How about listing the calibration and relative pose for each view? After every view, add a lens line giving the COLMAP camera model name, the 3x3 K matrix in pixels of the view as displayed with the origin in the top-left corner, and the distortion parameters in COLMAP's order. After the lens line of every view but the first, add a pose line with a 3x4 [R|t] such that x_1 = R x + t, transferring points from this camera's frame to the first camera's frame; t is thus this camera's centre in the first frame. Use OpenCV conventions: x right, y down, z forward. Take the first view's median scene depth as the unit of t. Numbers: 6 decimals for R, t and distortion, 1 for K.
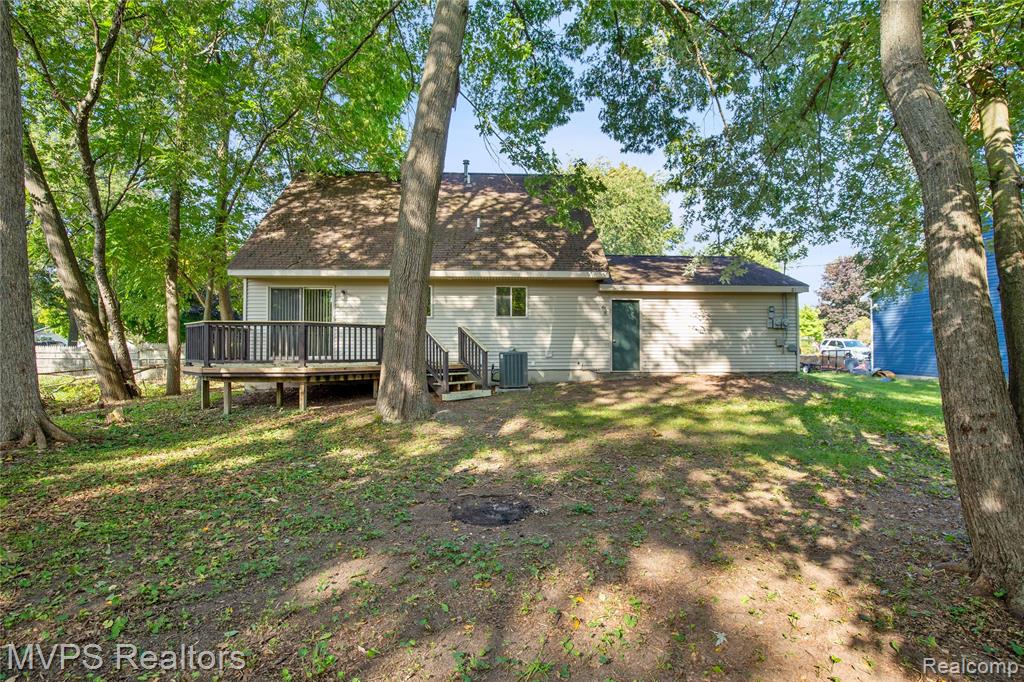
lens RADIAL K [[475.0, 0, 512.7], [0, 475.0, 319.7], [0, 0, 1]] dist [-0.028252, 0.000503]
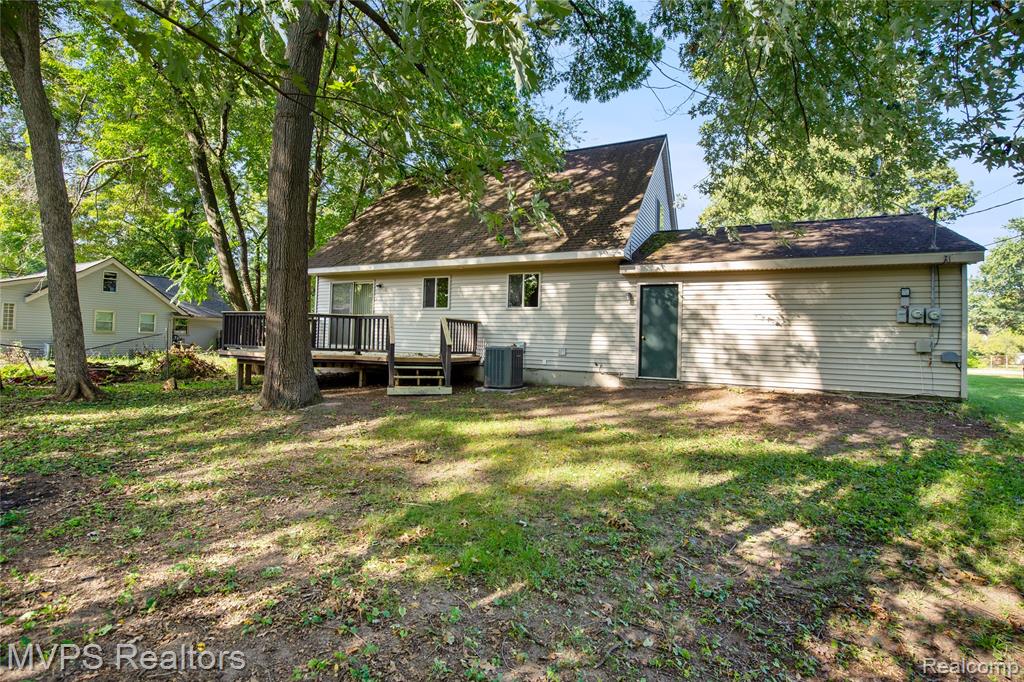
lens RADIAL K [[475.0, 0, 512.7], [0, 475.0, 319.7], [0, 0, 1]] dist [-0.028252, 0.000503]
pose [[0.864374, 0.004005, -0.502834, 0.422285], [-0.001550, 0.999985, 0.005301, 0.011330], [0.502848, -0.003803, 0.864367, 0.225654]]
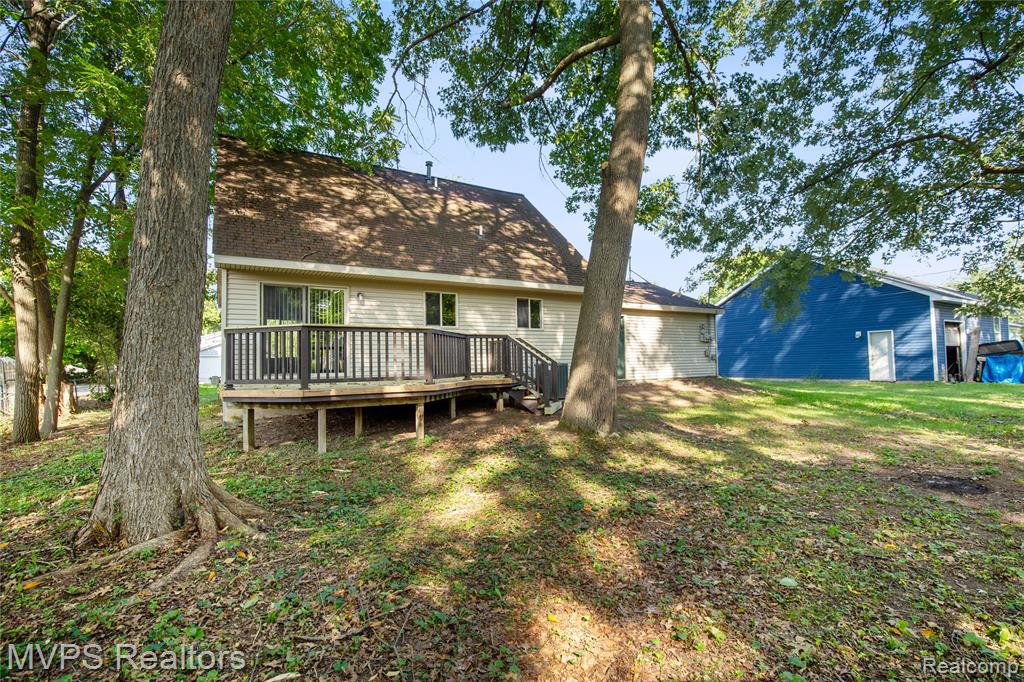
lens RADIAL K [[475.0, 0, 512.7], [0, 475.0, 319.7], [0, 0, 1]] dist [-0.028252, 0.000503]
pose [[0.859501, 0.027606, 0.510389, -0.545802], [-0.008340, 0.999165, -0.039999, 0.015079], [-0.511067, 0.030123, 0.859013, 0.152390]]
